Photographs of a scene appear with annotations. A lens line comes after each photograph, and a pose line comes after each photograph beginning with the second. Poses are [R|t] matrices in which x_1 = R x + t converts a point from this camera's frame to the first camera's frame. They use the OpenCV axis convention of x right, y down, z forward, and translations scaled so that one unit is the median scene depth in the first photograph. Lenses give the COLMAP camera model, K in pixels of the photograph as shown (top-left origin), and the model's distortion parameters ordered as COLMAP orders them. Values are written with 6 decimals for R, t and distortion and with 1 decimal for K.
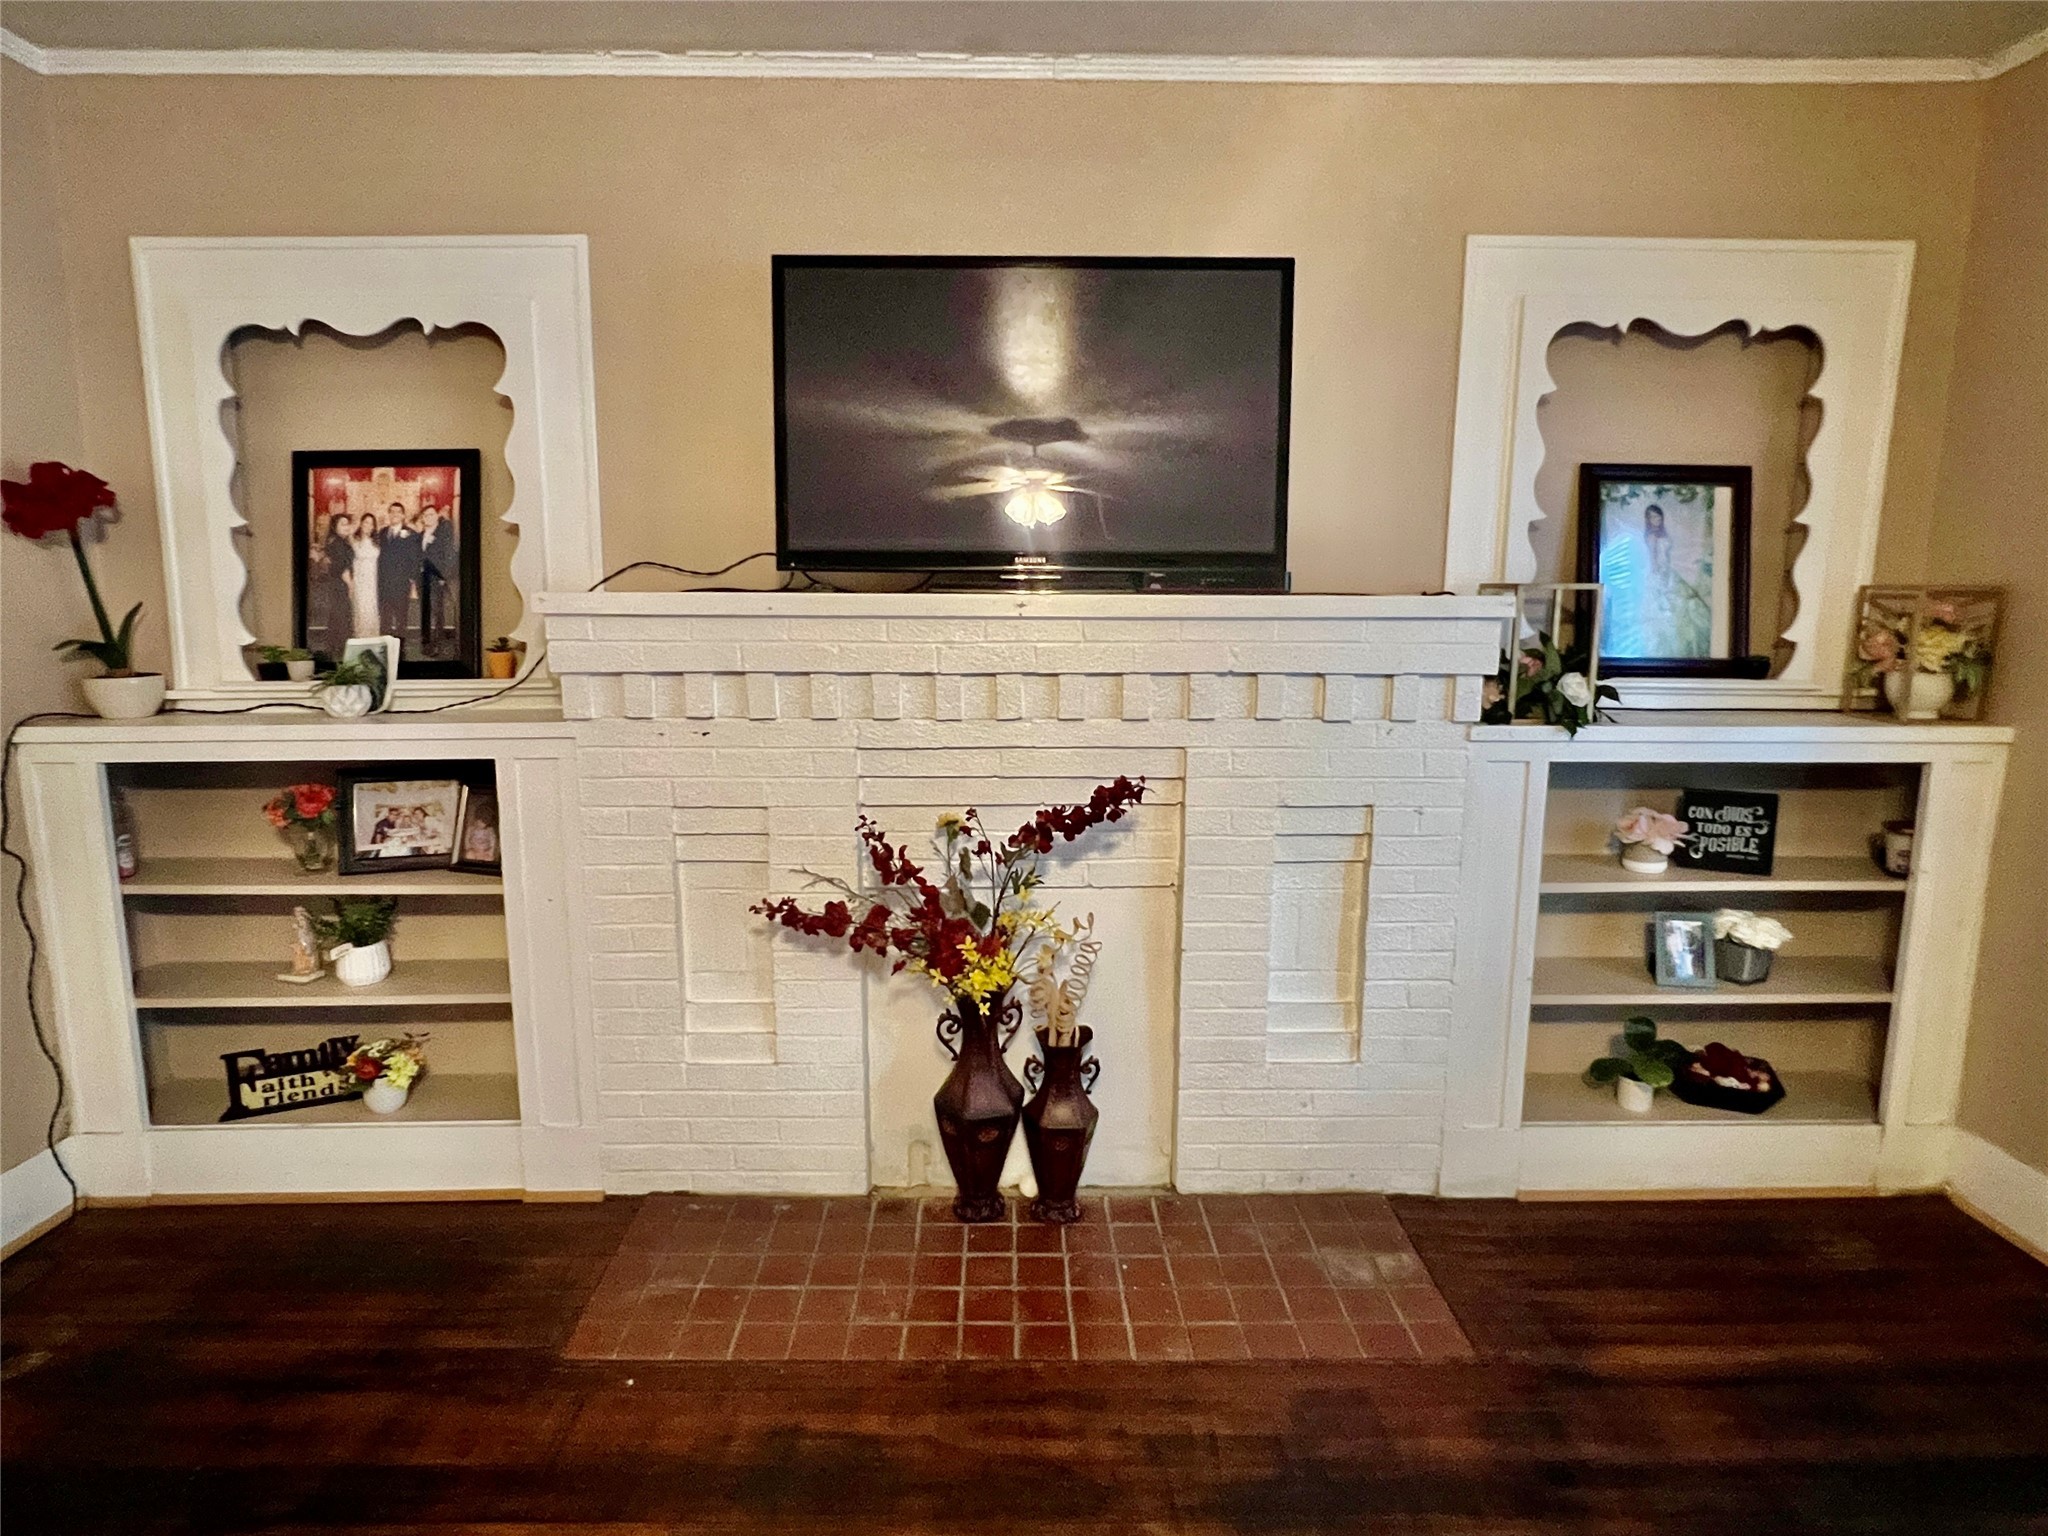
lens RADIAL K [[1100.1, 0, 1024.0], [0, 1100.1, 768.0], [0, 0, 1]] dist [-0.003462, -0.001169]
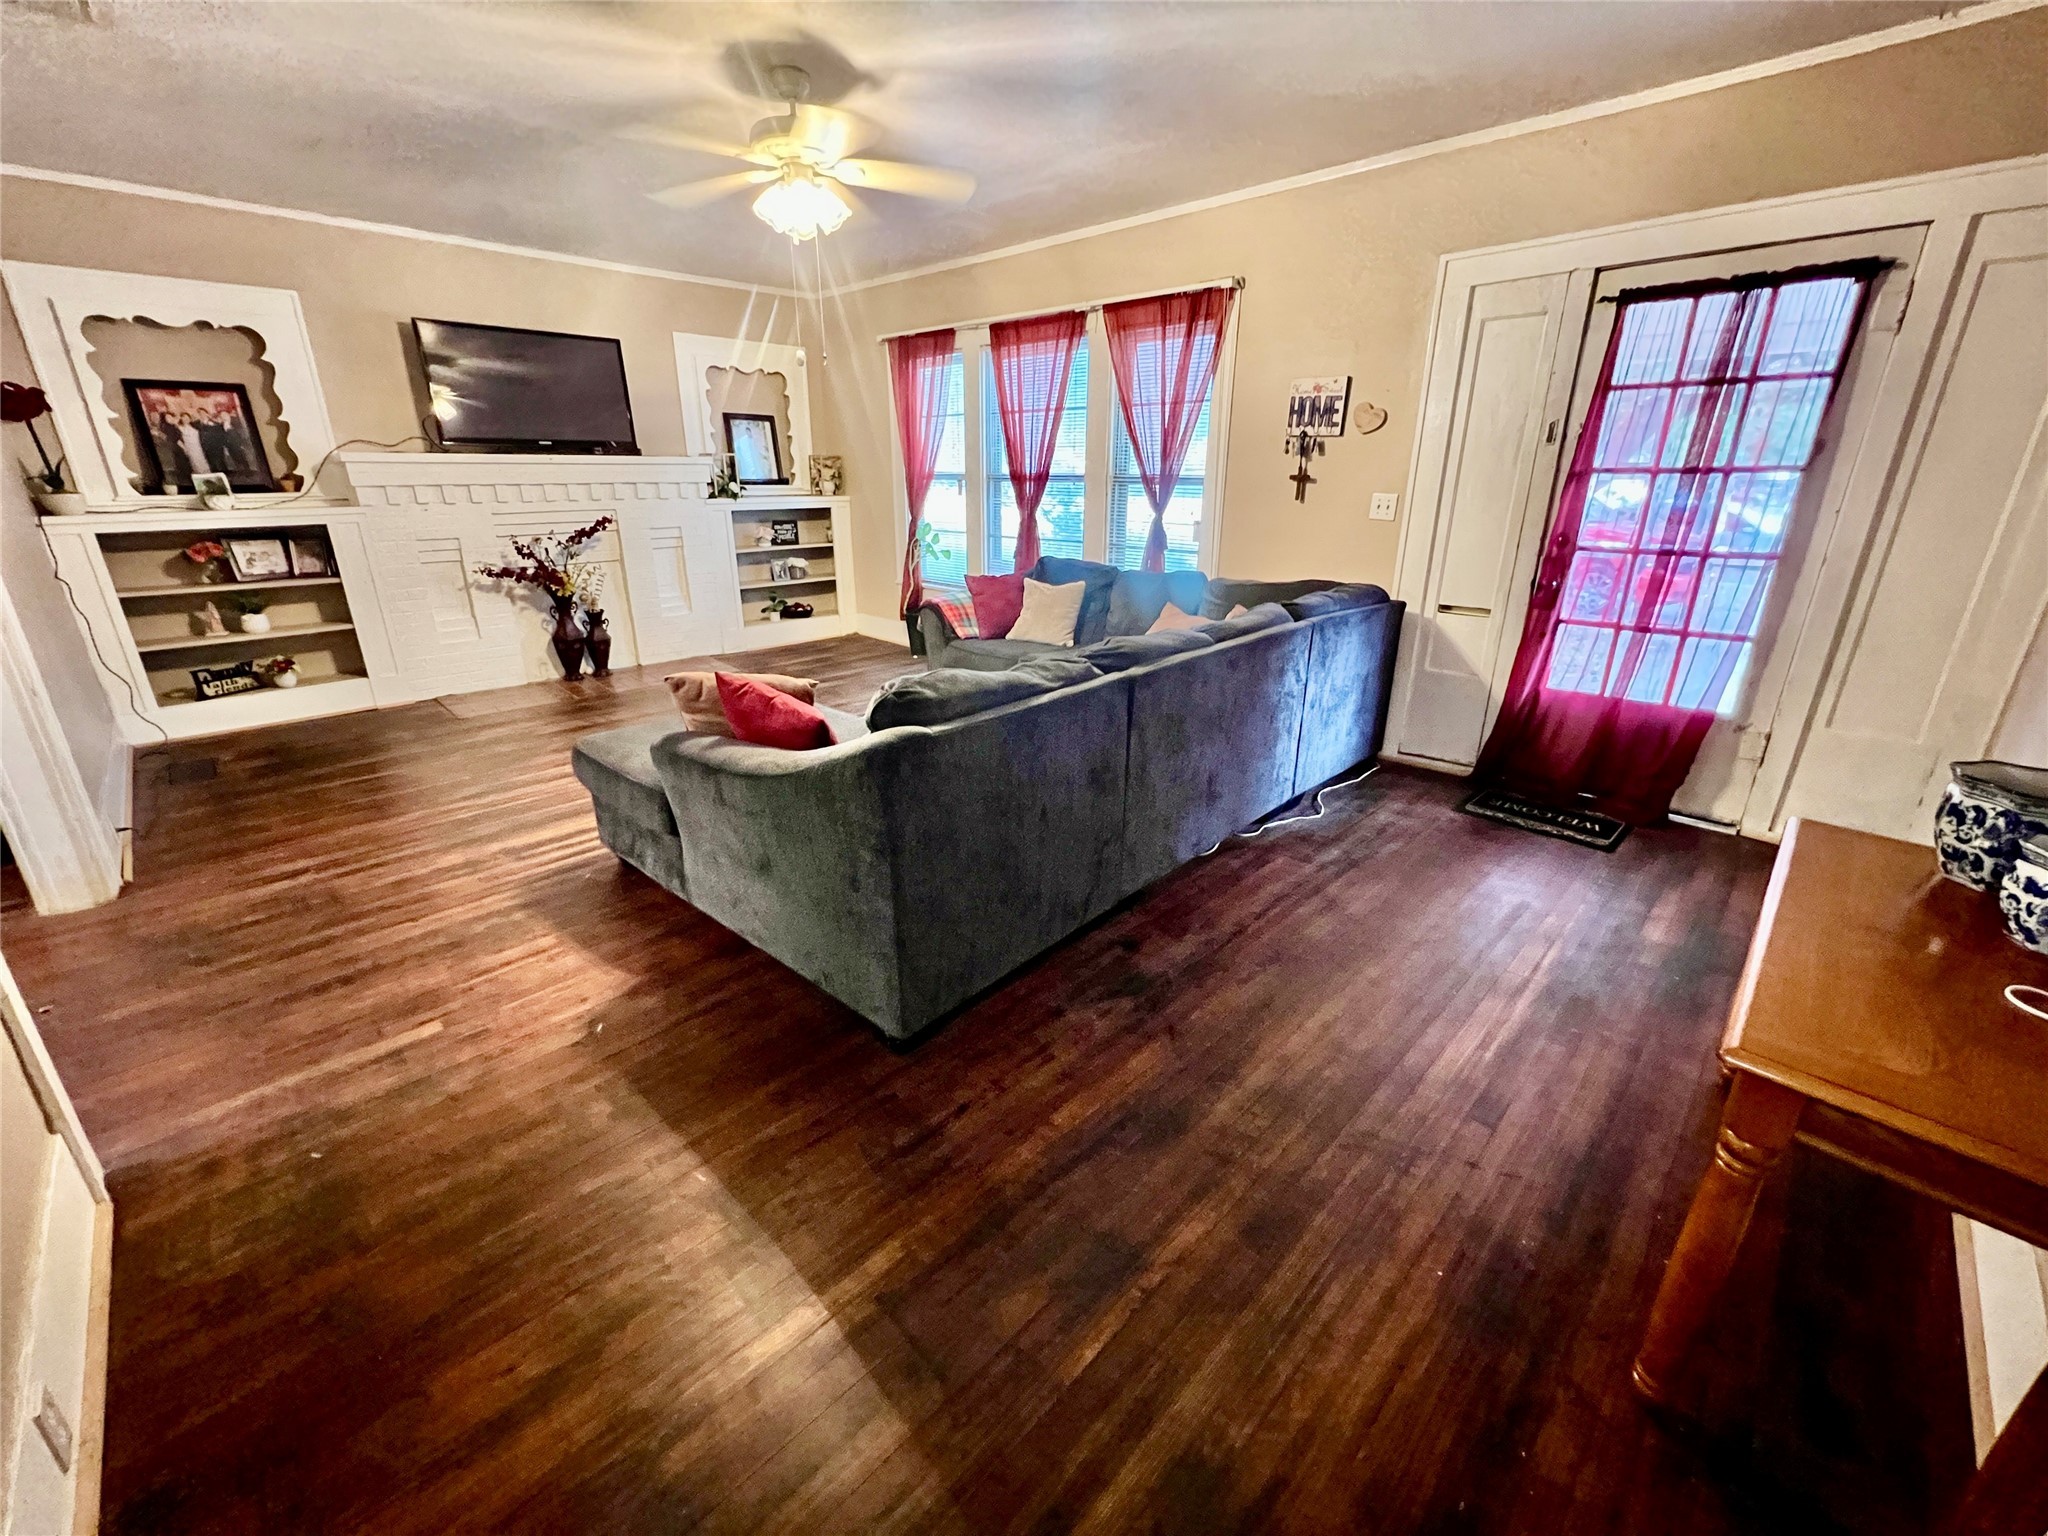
lens RADIAL K [[827.6, 0, 1024.0], [0, 827.6, 768.0], [0, 0, 1]] dist [-0.001259, 0.000198]
pose [[0.712542, -0.239464, 0.659501, -0.676374], [0.109275, 0.966361, 0.232821, 0.244688], [-0.693068, -0.093828, 0.714740, -1.373500]]
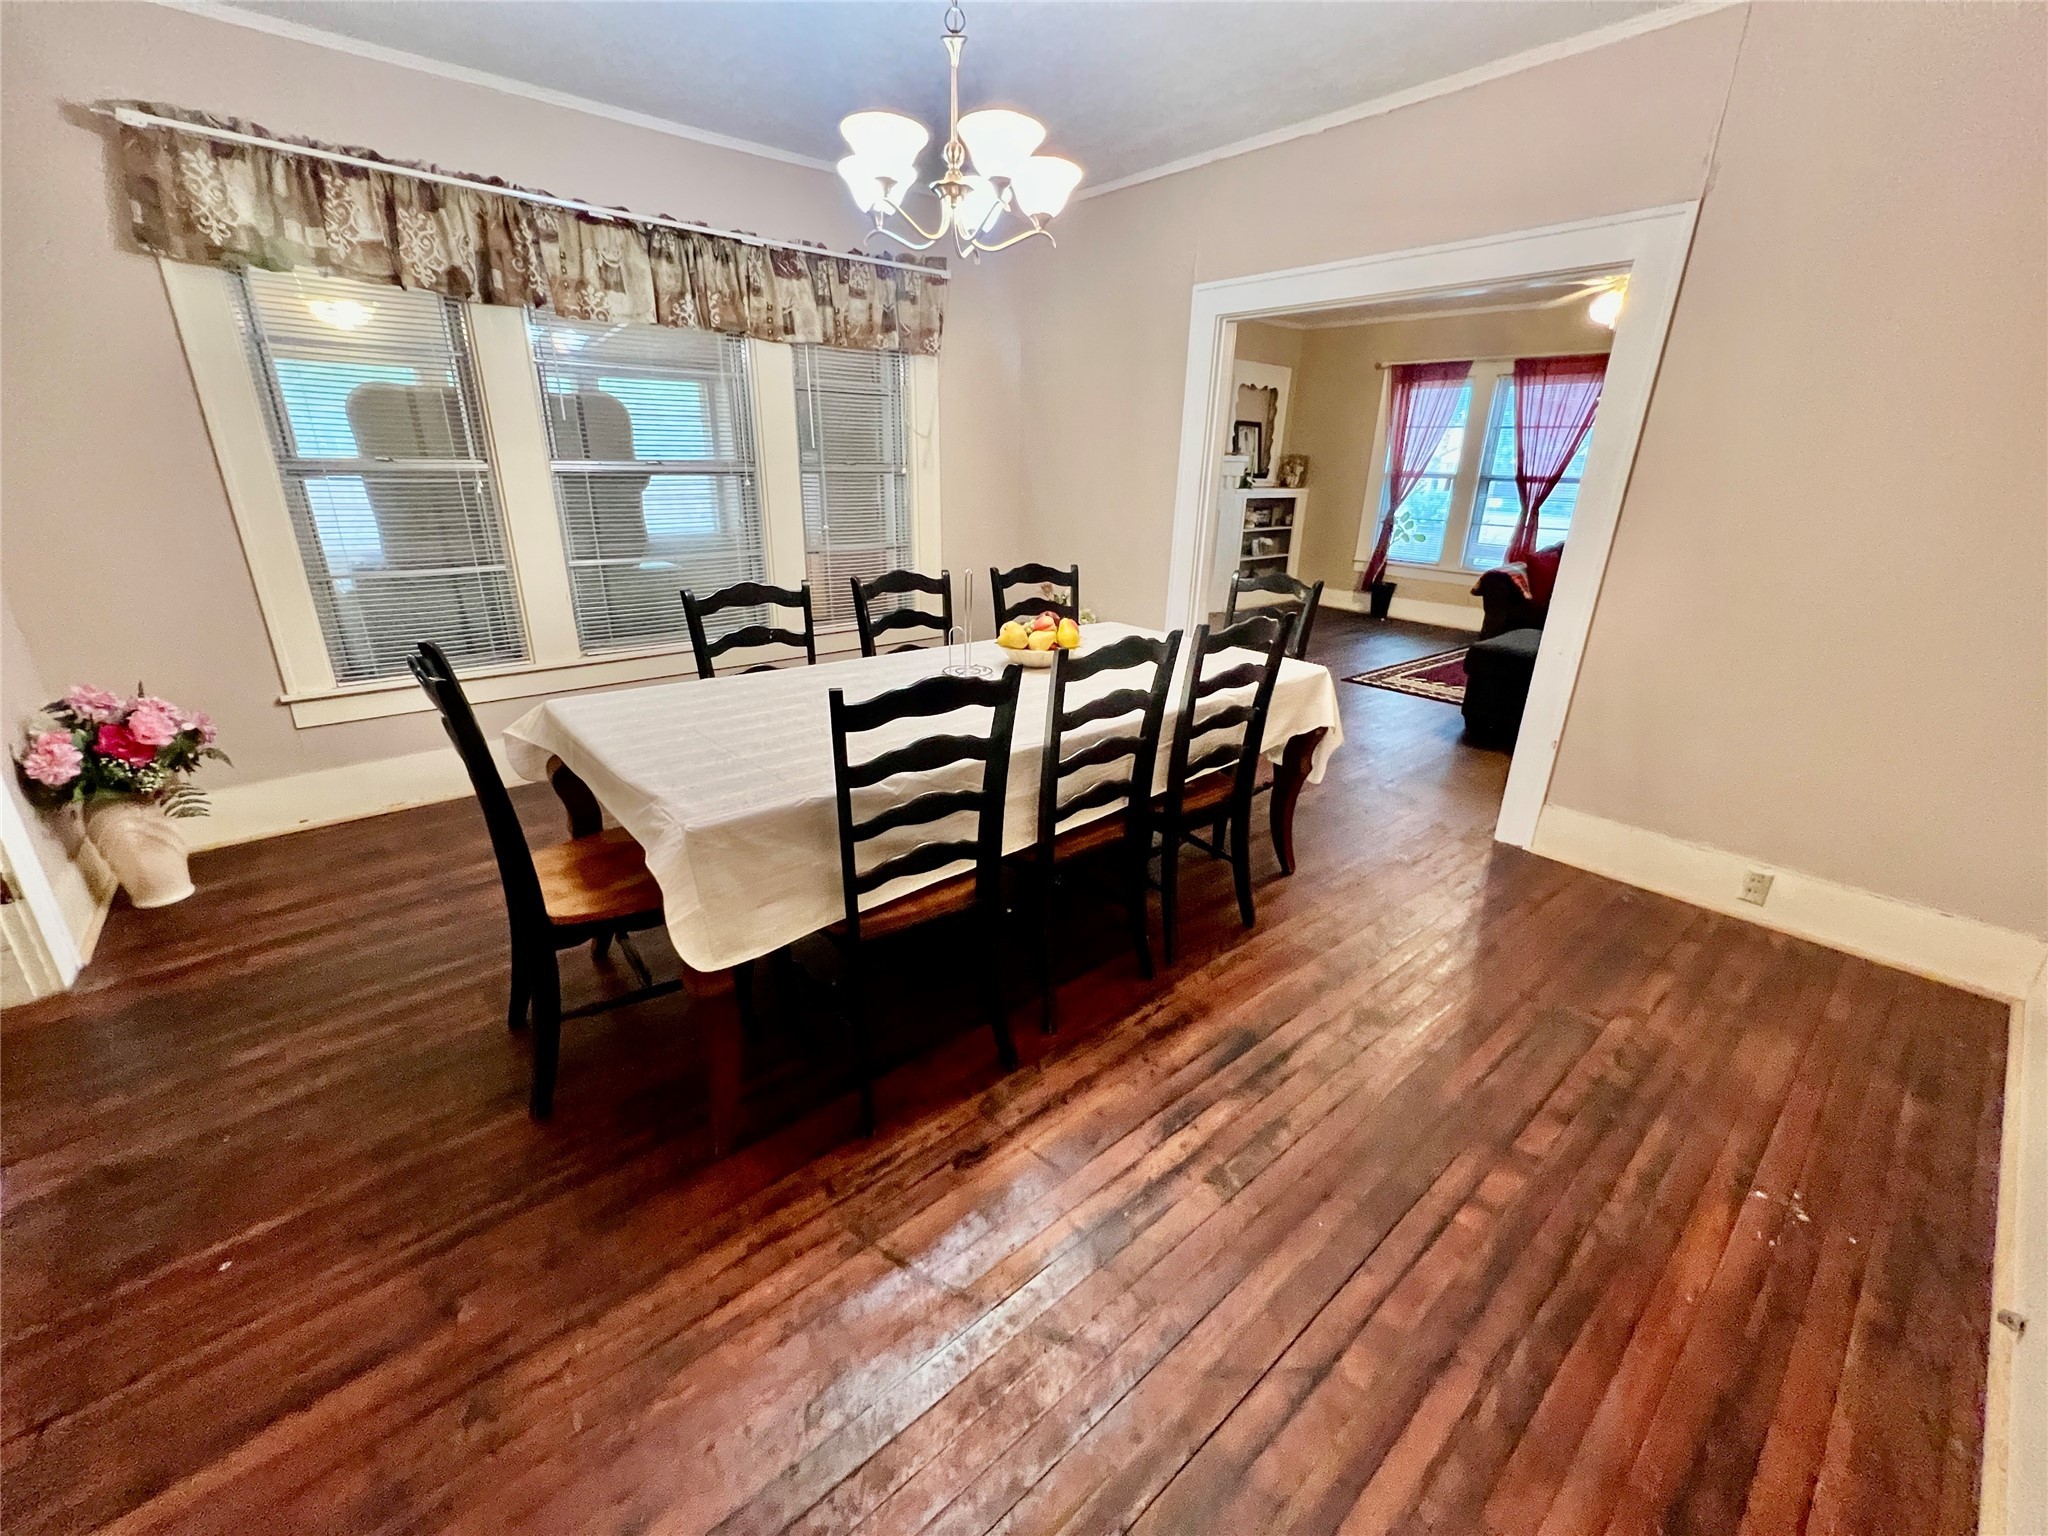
lens RADIAL K [[827.6, 0, 1024.0], [0, 827.6, 768.0], [0, 0, 1]] dist [-0.001259, 0.000198]
pose [[0.771098, -0.217627, 0.598369, -2.163140], [0.083311, 0.966180, 0.244041, 0.138611], [-0.631242, -0.138329, 0.763151, -0.963465]]
